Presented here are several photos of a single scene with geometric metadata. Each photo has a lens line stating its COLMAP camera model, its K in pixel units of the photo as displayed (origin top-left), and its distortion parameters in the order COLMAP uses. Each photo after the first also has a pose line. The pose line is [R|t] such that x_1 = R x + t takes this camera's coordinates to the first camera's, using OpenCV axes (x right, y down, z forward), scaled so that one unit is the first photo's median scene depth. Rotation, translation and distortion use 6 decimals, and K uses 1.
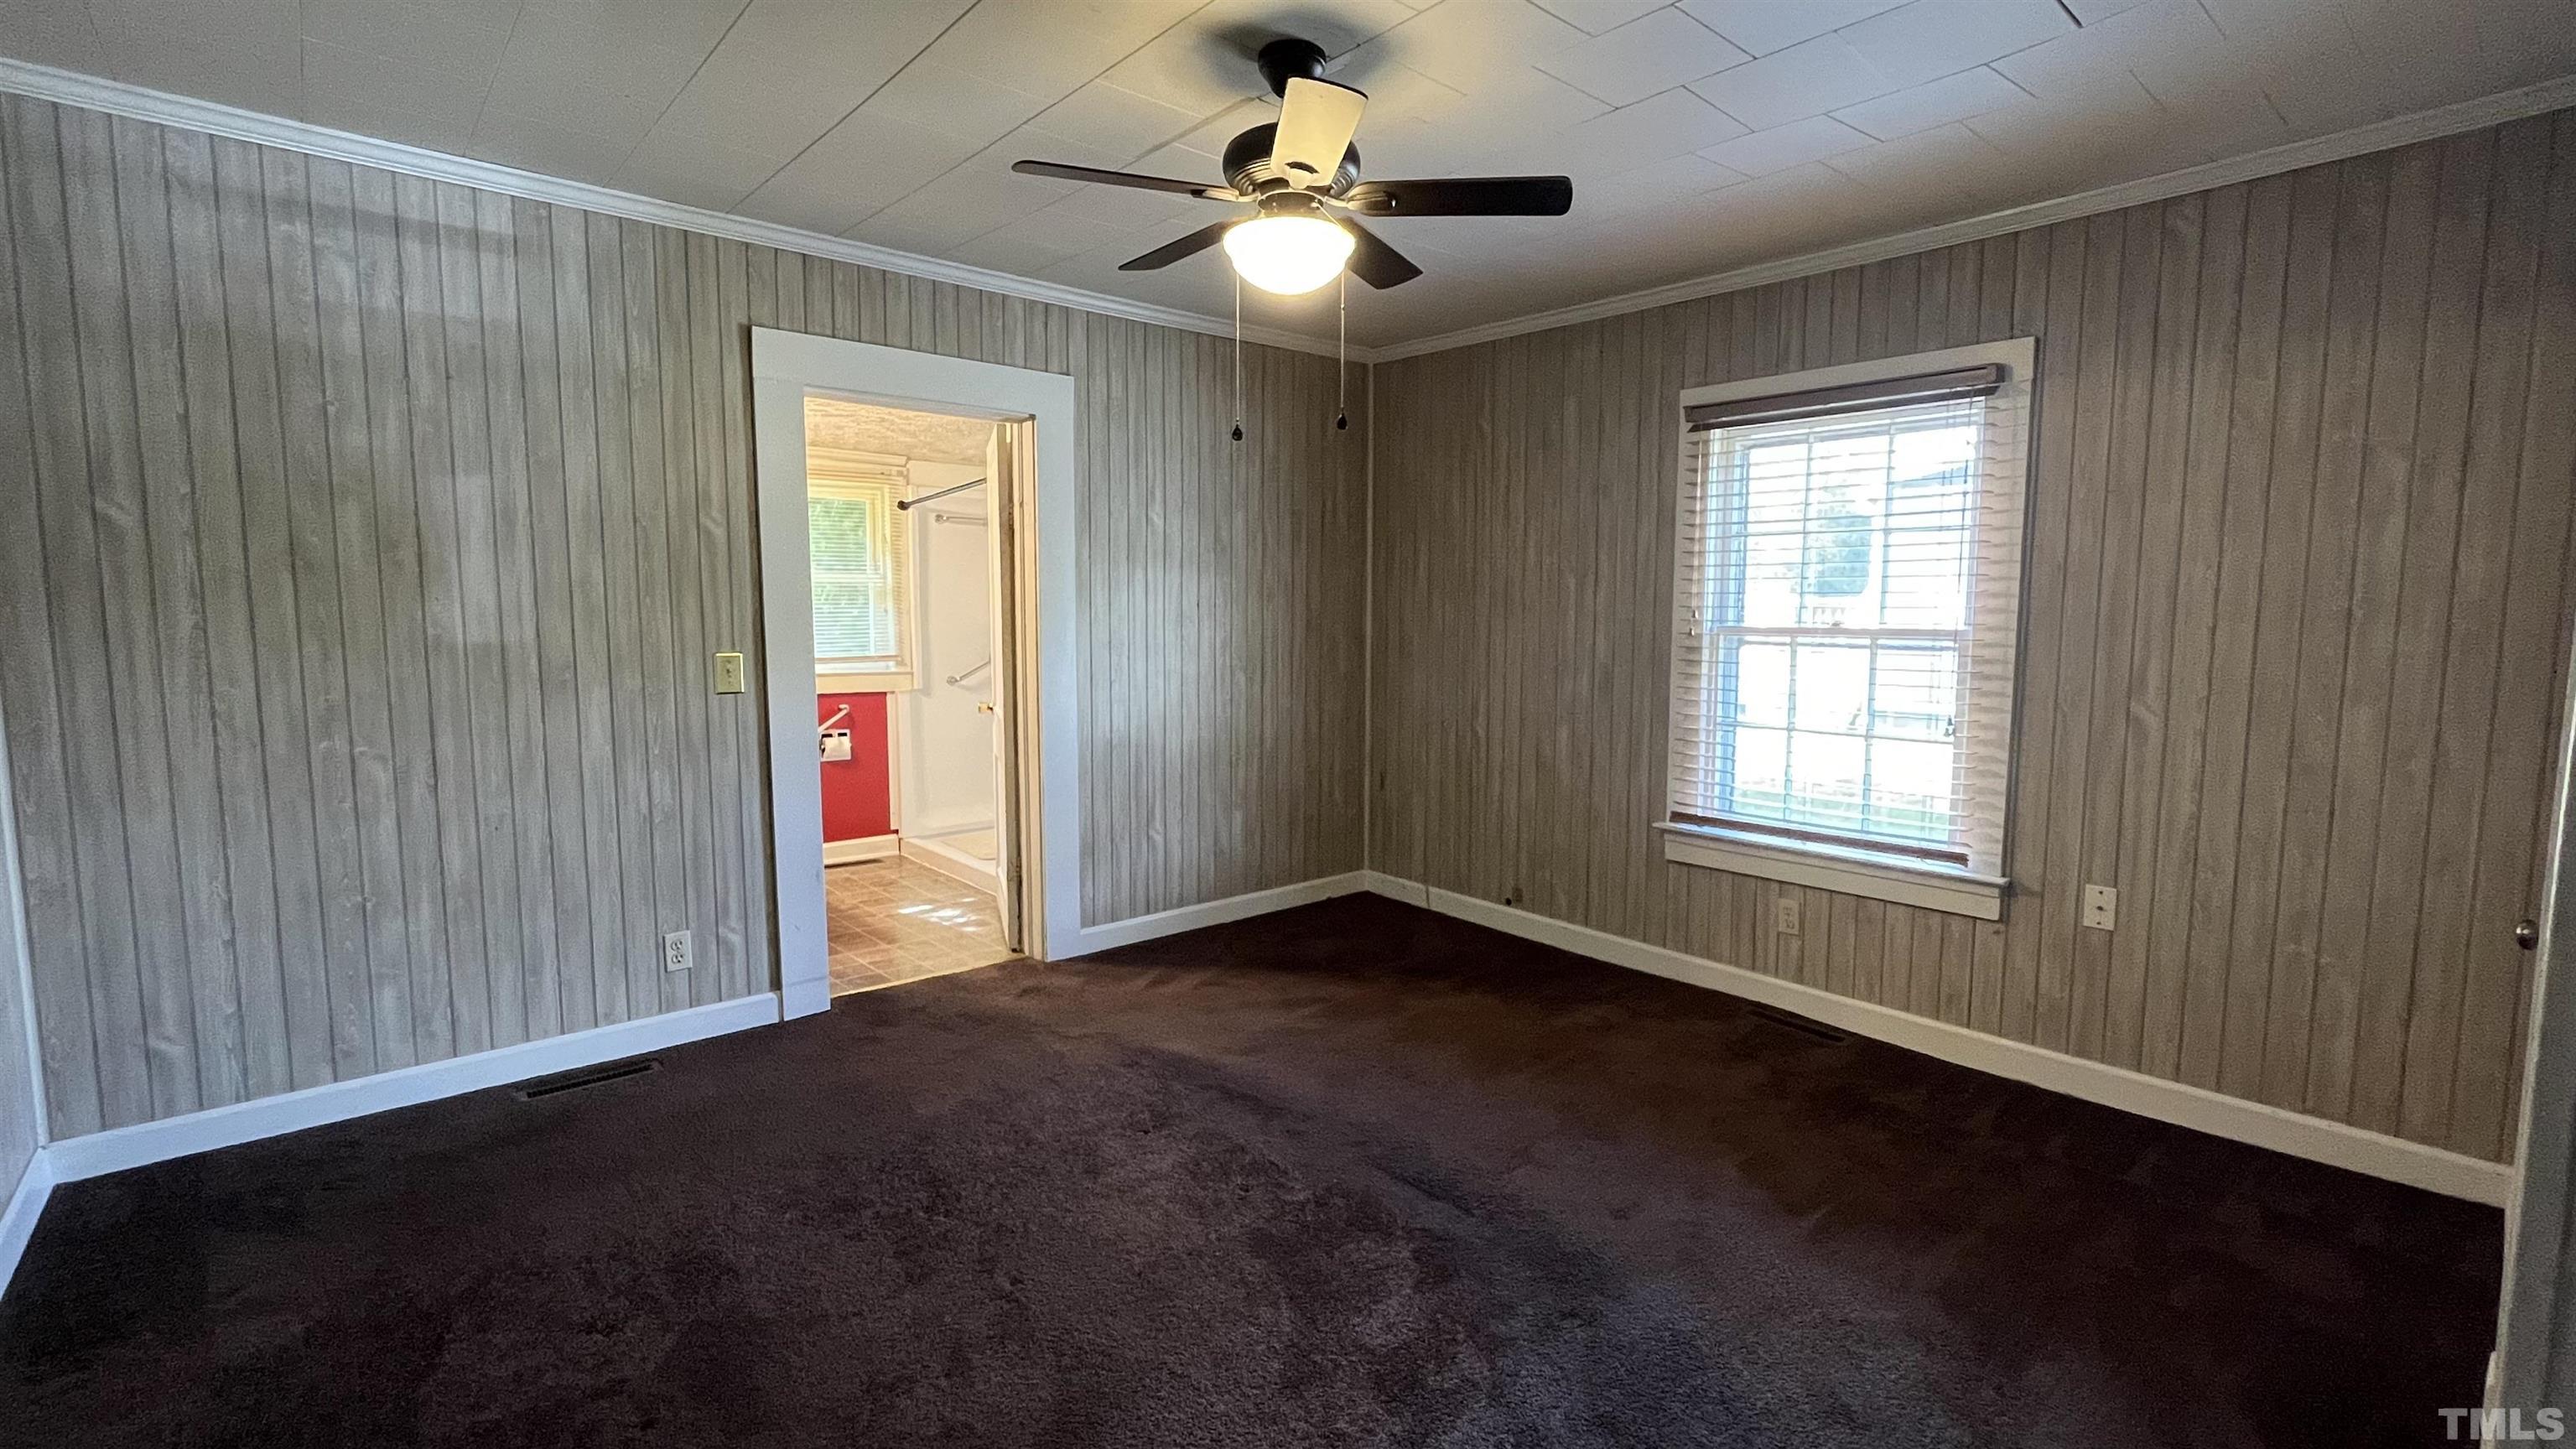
lens RADIAL K [[1113.4, 0, 1277.3], [0, 1113.4, 711.6], [0, 0, 1]] dist [-0.014452, -0.000129]
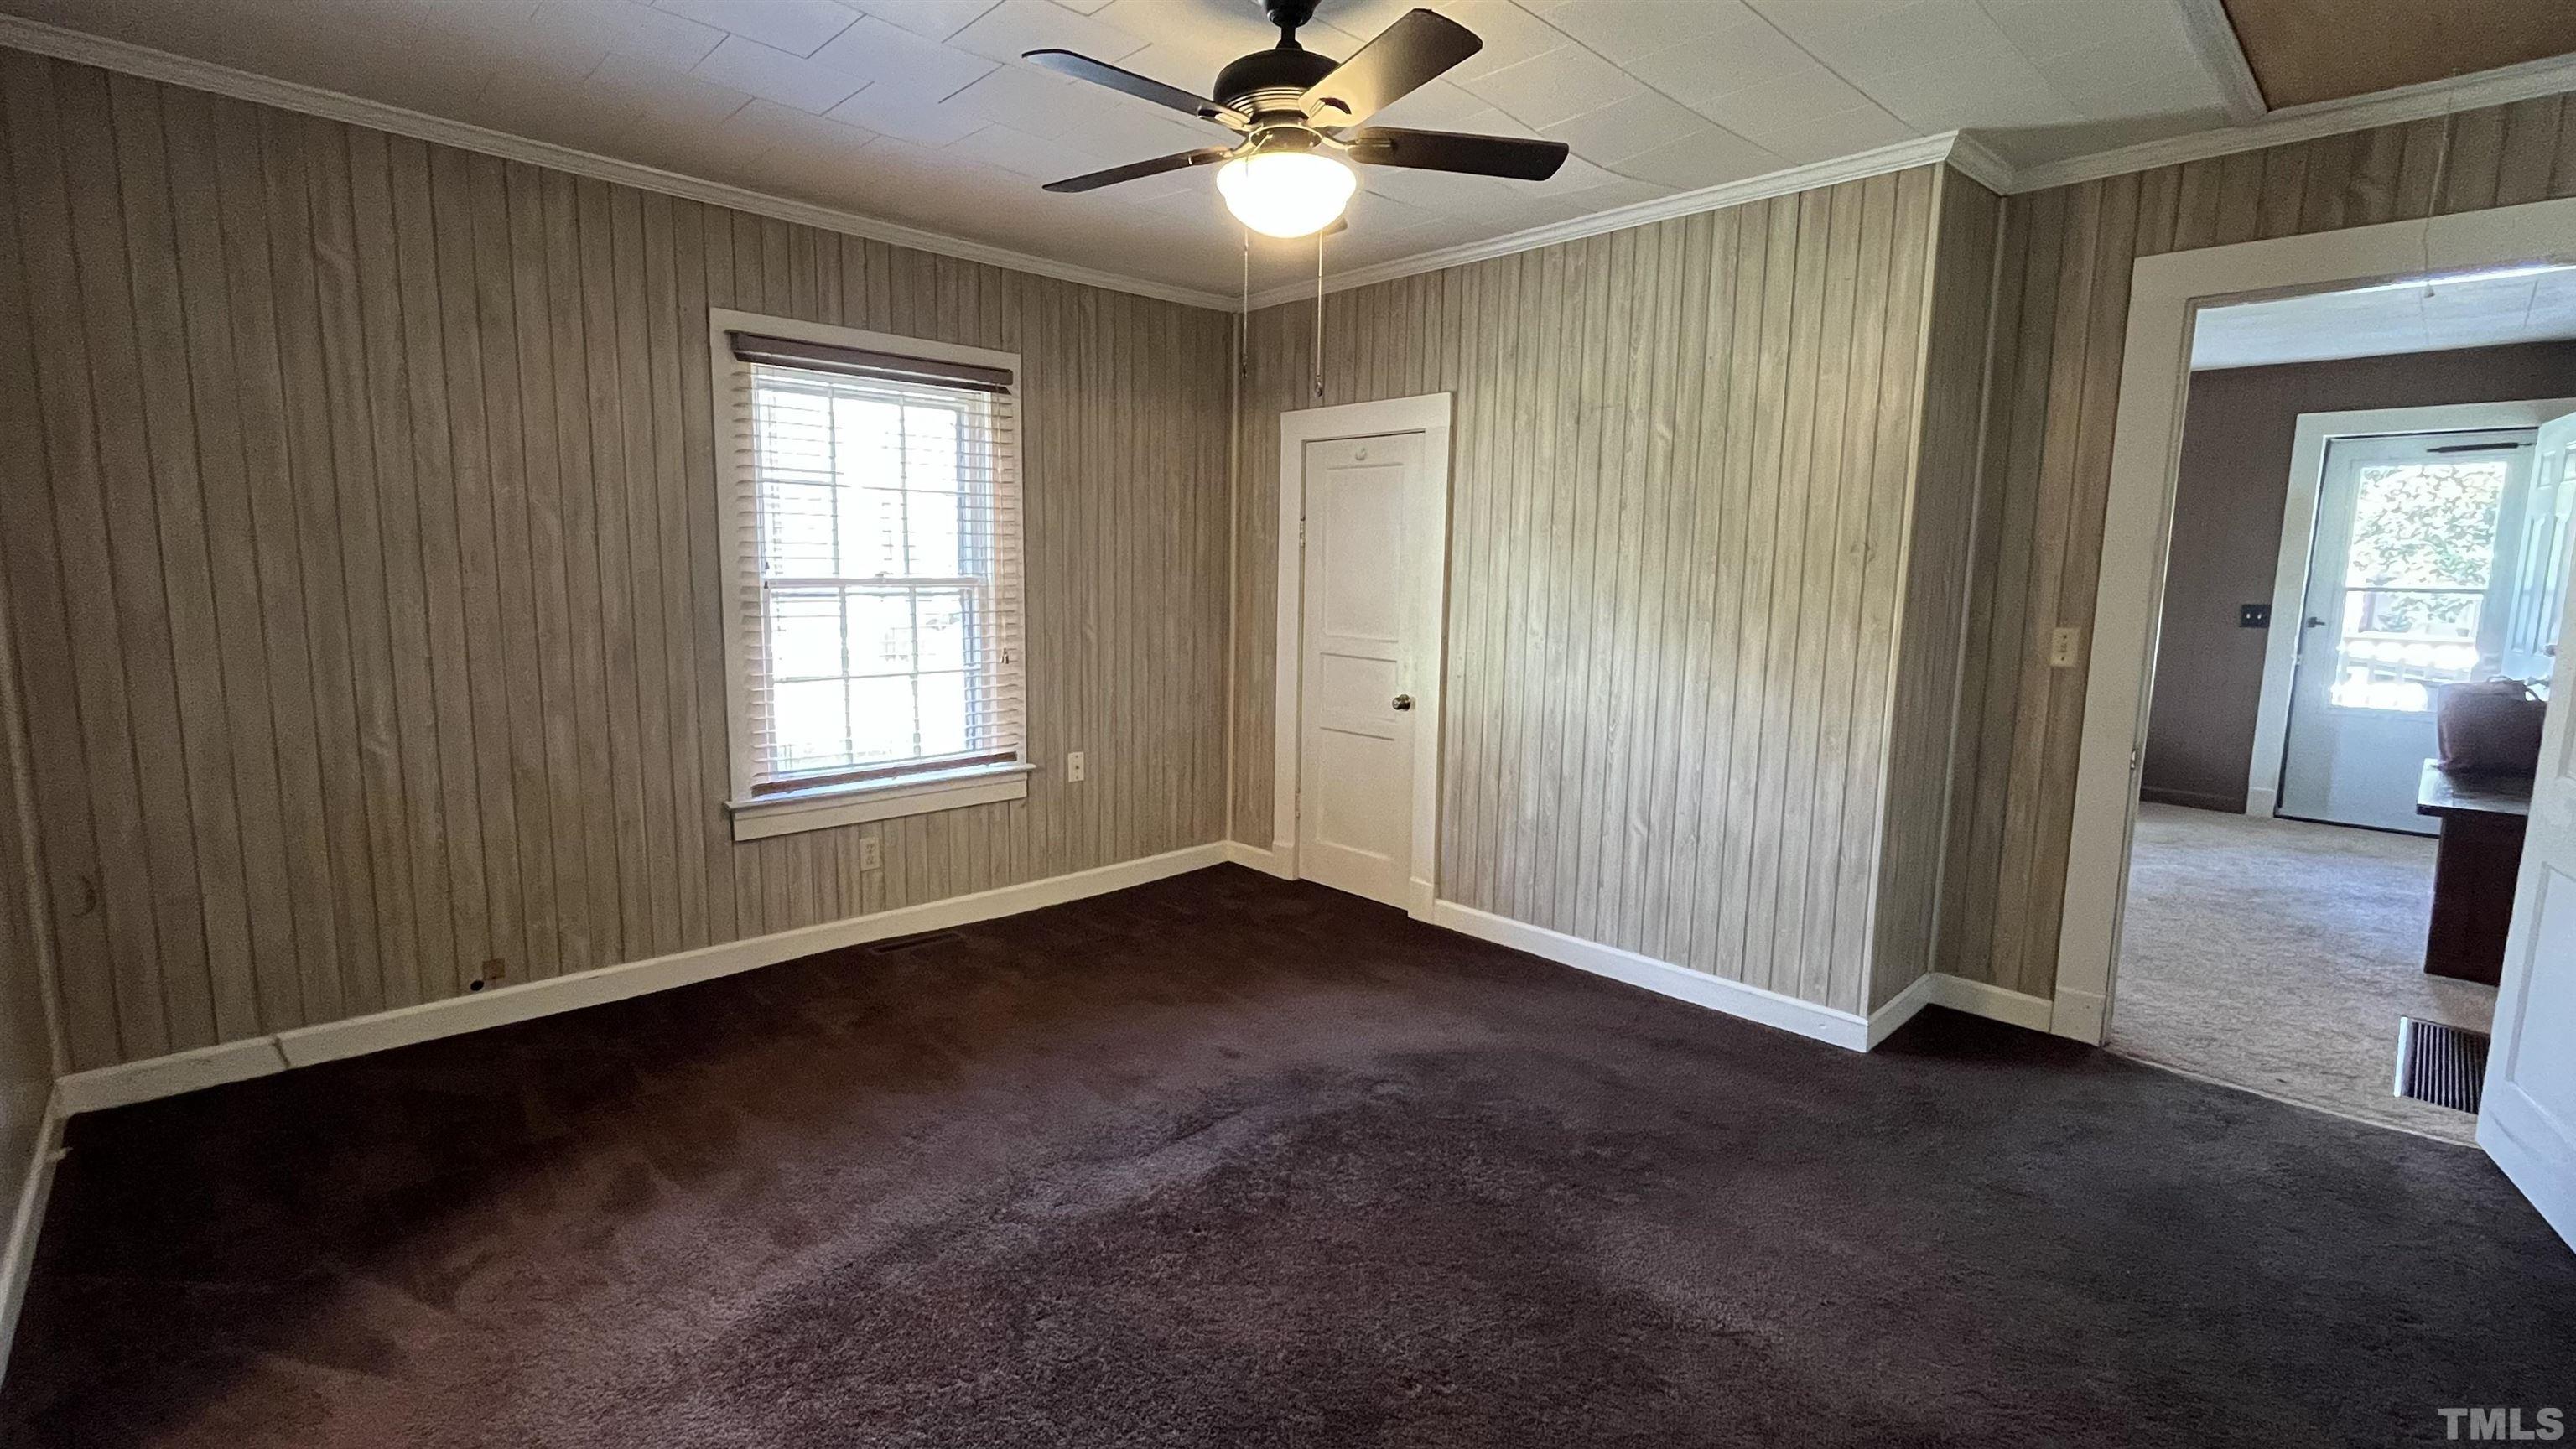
lens RADIAL K [[1113.4, 0, 1270.6], [0, 1113.4, 713.6], [0, 0, 1]] dist [-0.014452, -0.000129]
pose [[-0.049619, -0.139426, 0.988989, -0.585029], [0.080311, 0.986445, 0.143097, -0.067016], [-0.995534, 0.086527, -0.037748, 0.649658]]
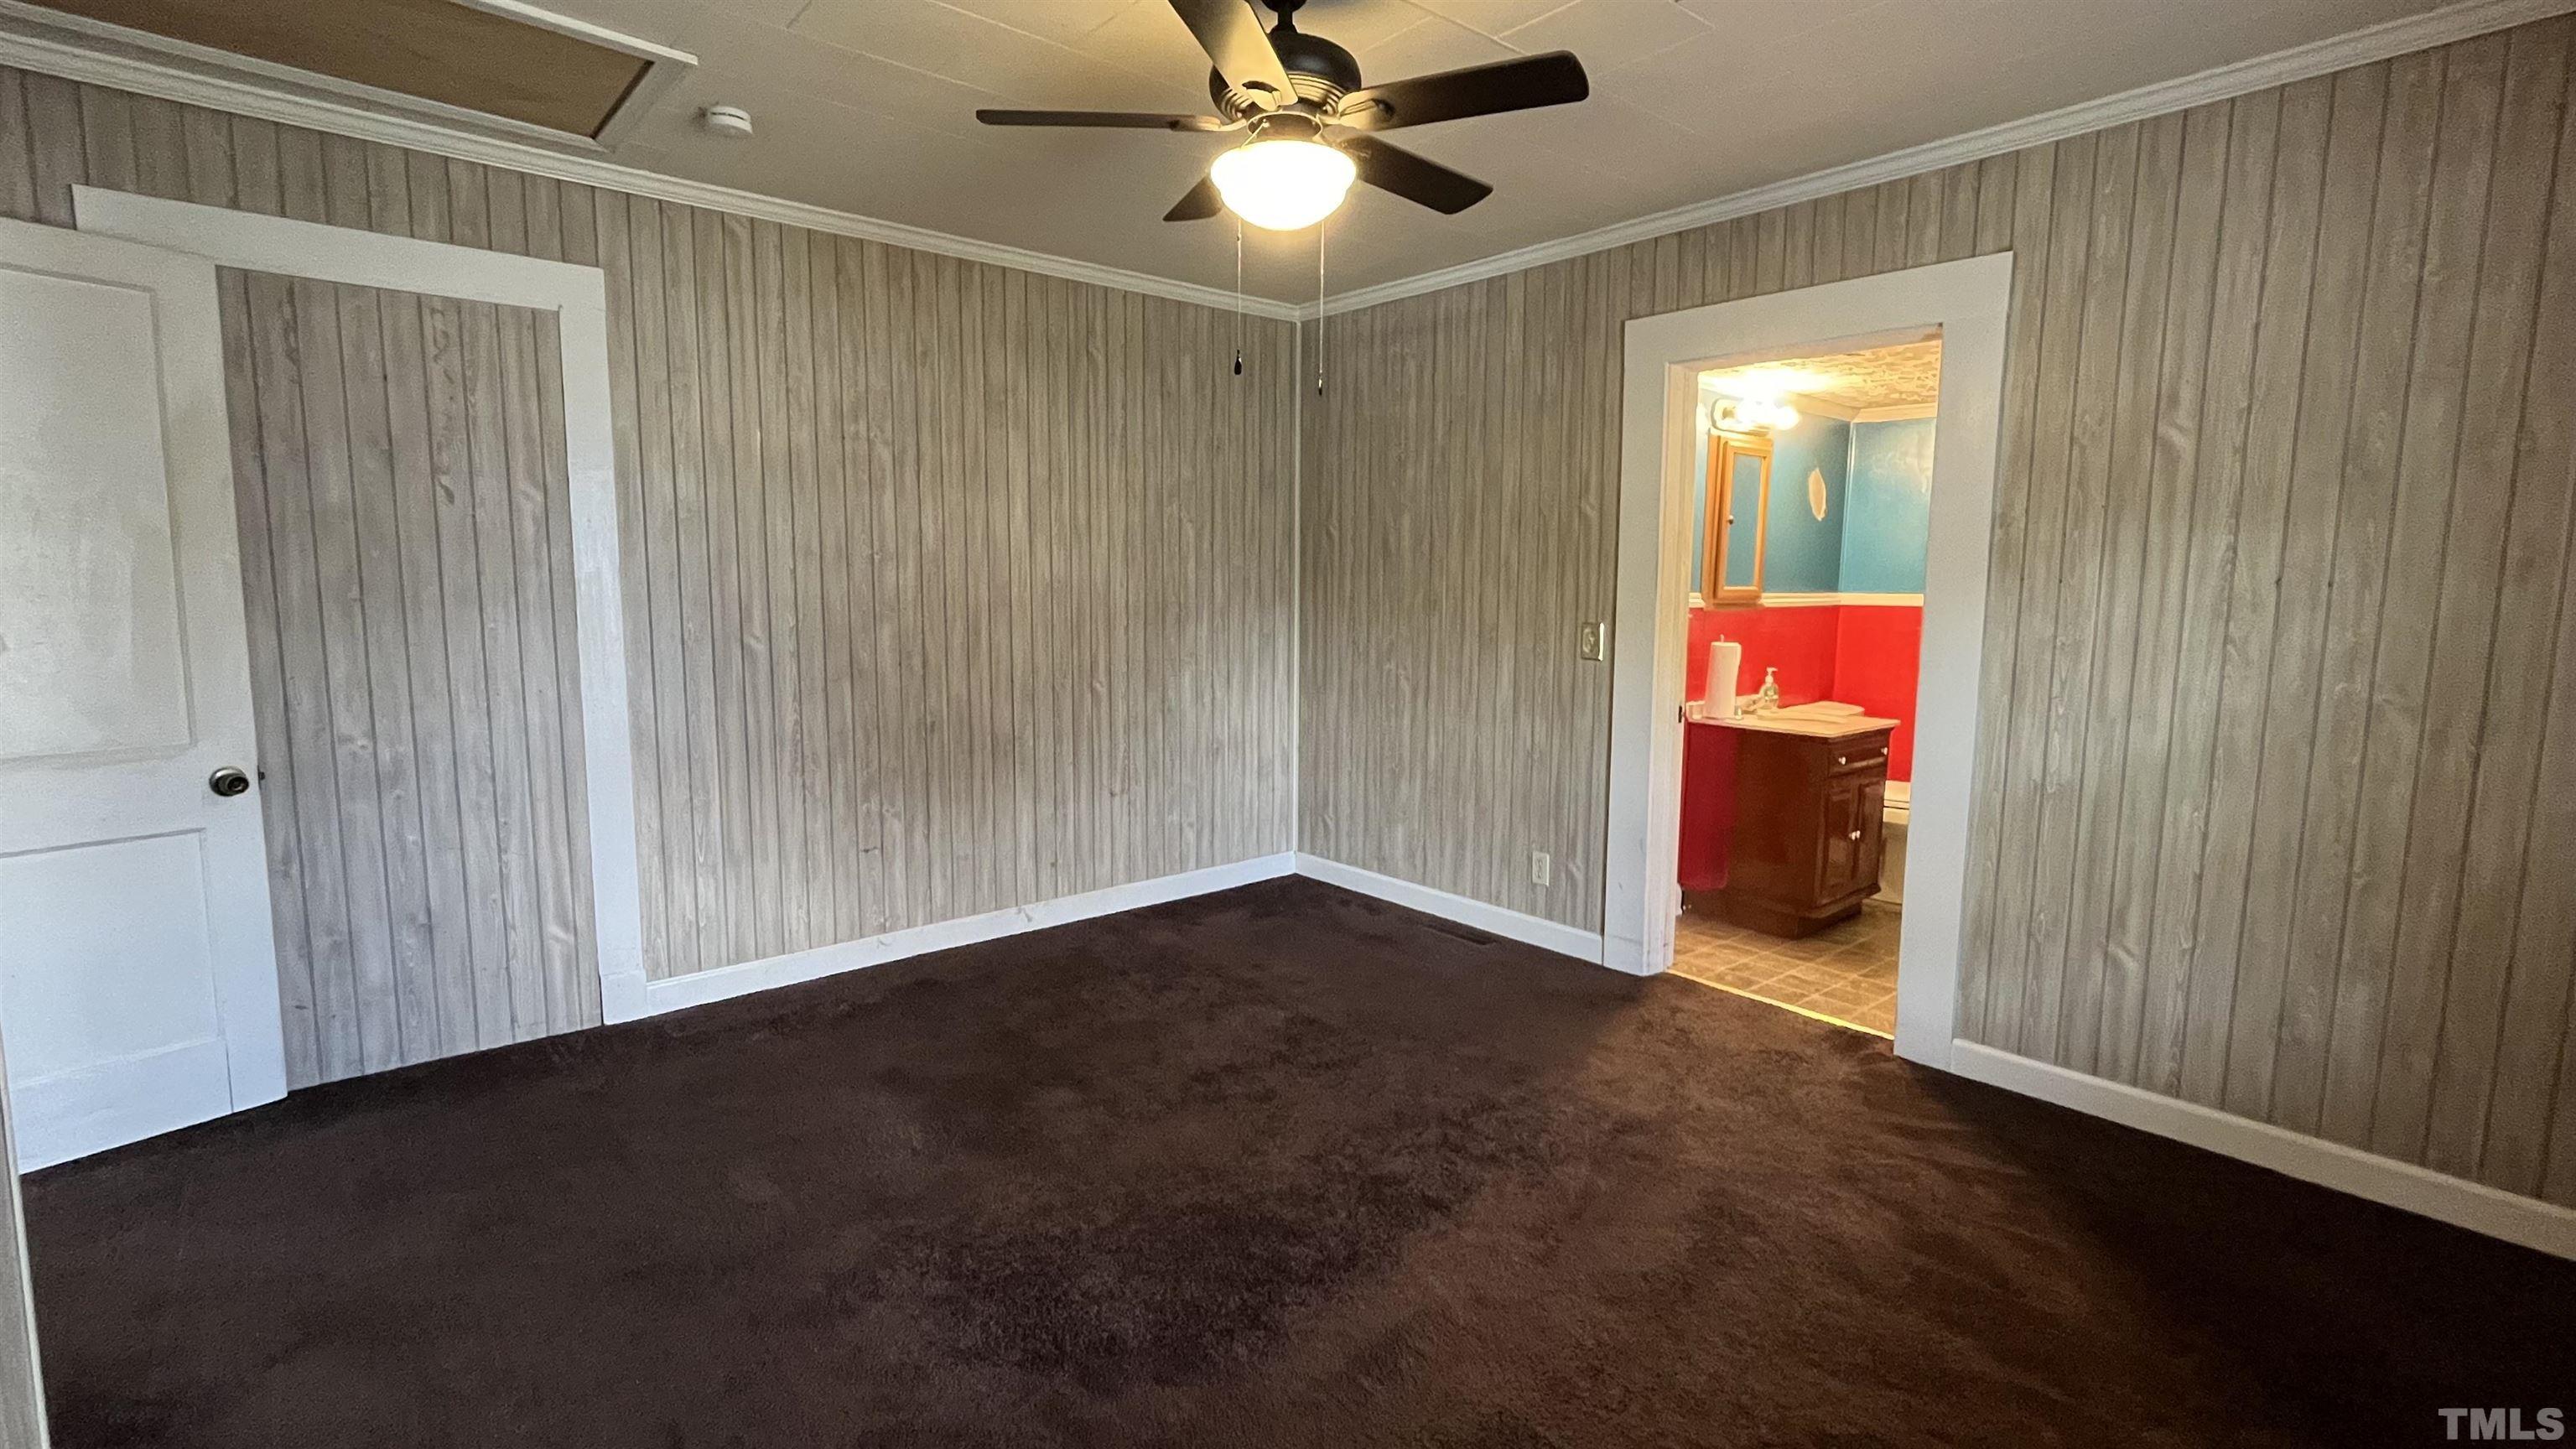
lens RADIAL K [[1113.4, 0, 1272.5], [0, 1113.4, 711.5], [0, 0, 1]] dist [-0.014452, -0.000129]
pose [[0.002802, 0.111794, -0.993727, 0.577004], [-0.103725, 0.988404, 0.110902, -0.050304], [0.994602, 0.102763, 0.014366, 0.611241]]
